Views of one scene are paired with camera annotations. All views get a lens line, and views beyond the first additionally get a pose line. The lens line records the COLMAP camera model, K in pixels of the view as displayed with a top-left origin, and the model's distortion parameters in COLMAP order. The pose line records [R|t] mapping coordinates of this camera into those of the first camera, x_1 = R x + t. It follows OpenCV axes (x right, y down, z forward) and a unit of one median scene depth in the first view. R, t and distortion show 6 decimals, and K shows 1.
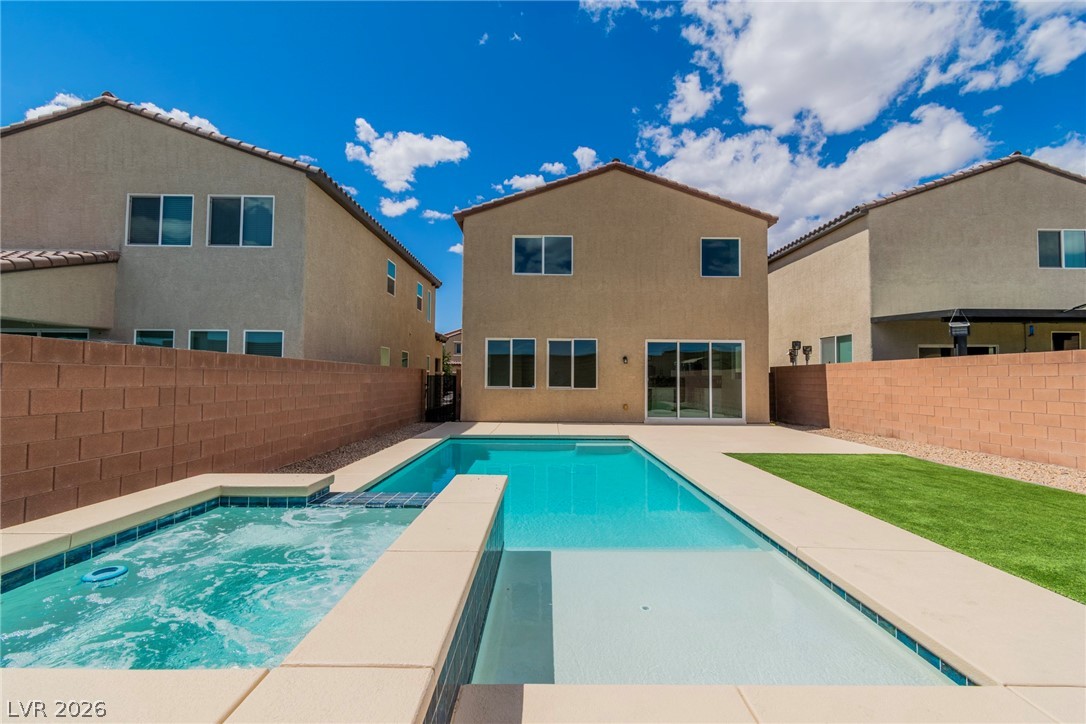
lens RADIAL K [[477.9, 0, 546.4], [0, 477.9, 360.4], [0, 0, 1]] dist [0.000715, 0.000183]
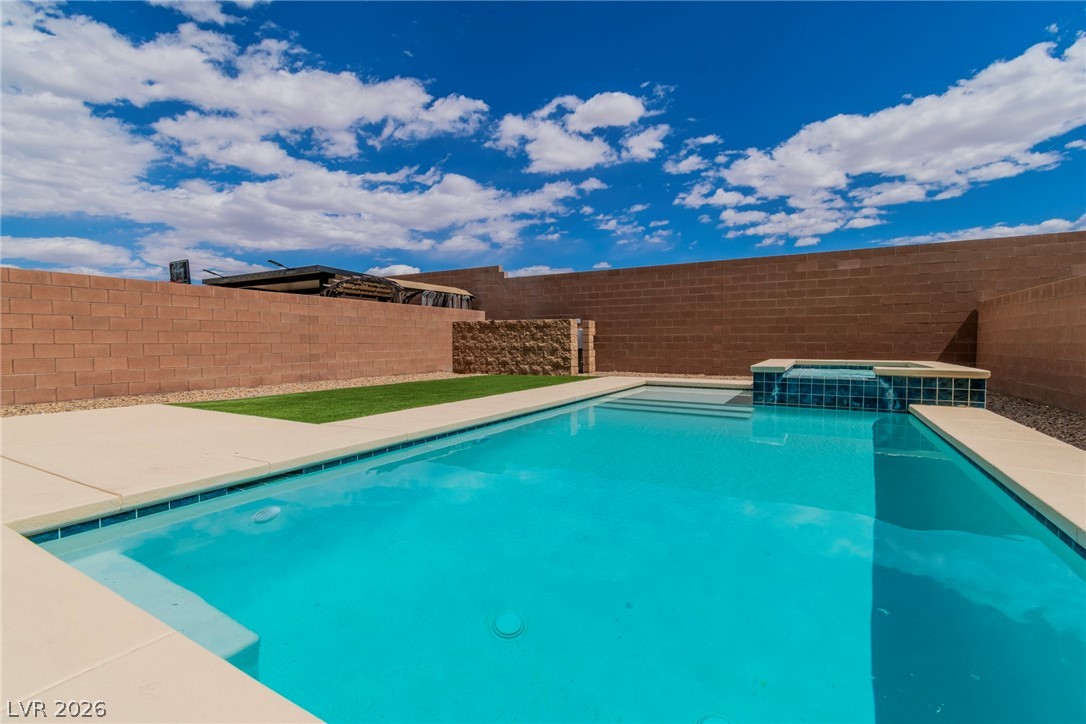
lens RADIAL K [[475.2, 0, 548.7], [0, 475.2, 361.2], [0, 0, 1]] dist [-0.002446, 0.000185]
pose [[-0.866112, -0.026580, 0.499142, -0.084276], [-0.025390, 0.999636, 0.009175, 0.066011], [-0.499204, -0.004727, -0.866472, 0.819687]]
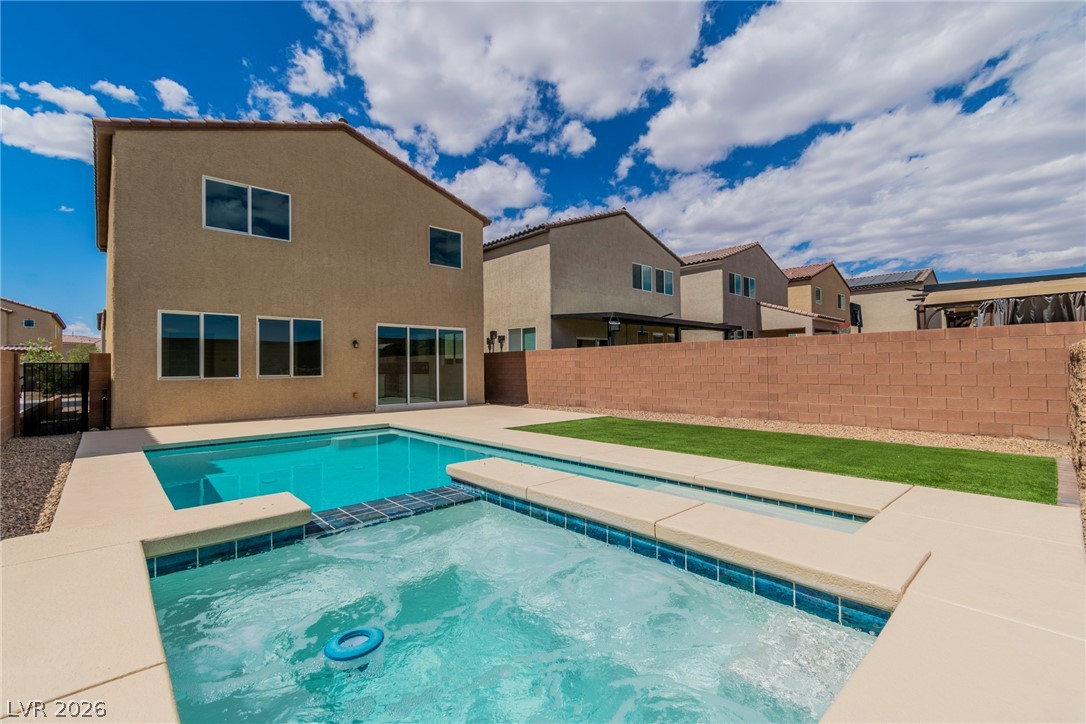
lens RADIAL K [[475.2, 0, 548.7], [0, 475.2, 361.2], [0, 0, 1]] dist [-0.002446, 0.000185]
pose [[0.733930, -0.004537, 0.679210, -0.180051], [-0.010860, 0.999771, 0.018413, 0.010762], [-0.679139, -0.020890, 0.733713, 0.079508]]
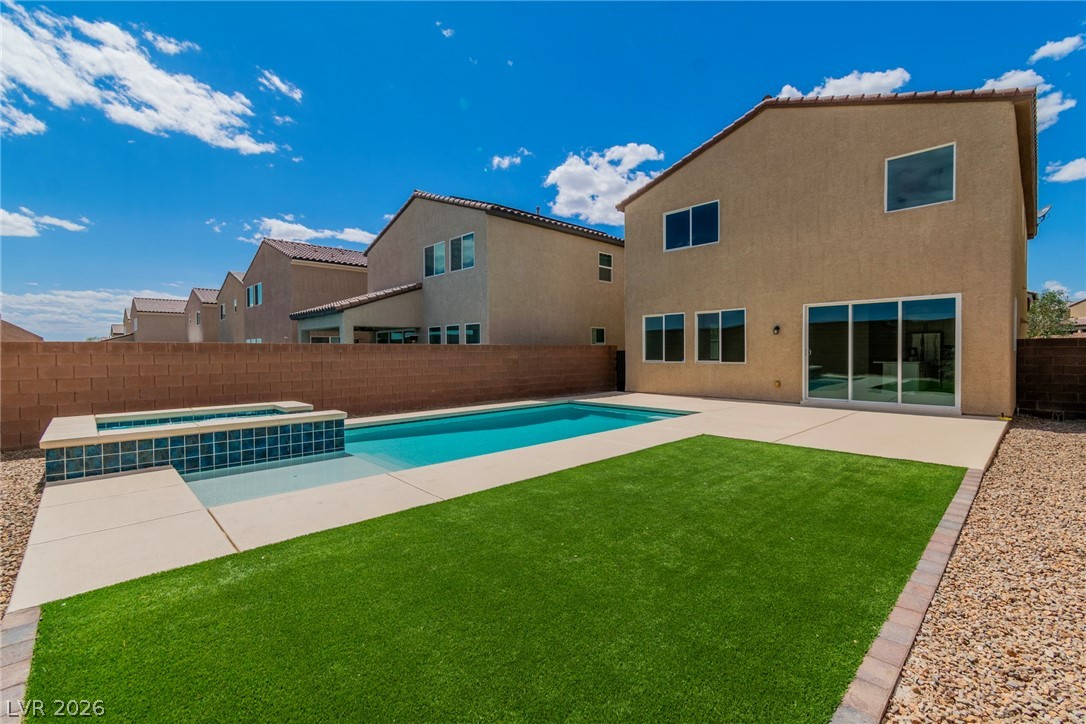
lens RADIAL K [[477.9, 0, 546.4], [0, 477.9, 360.4], [0, 0, 1]] dist [0.000715, 0.000183]
pose [[0.688922, 0.000268, -0.724836, 0.502794], [0.041026, 0.998382, 0.039362, 0.002644], [0.723674, -0.056854, 0.687796, 0.095766]]
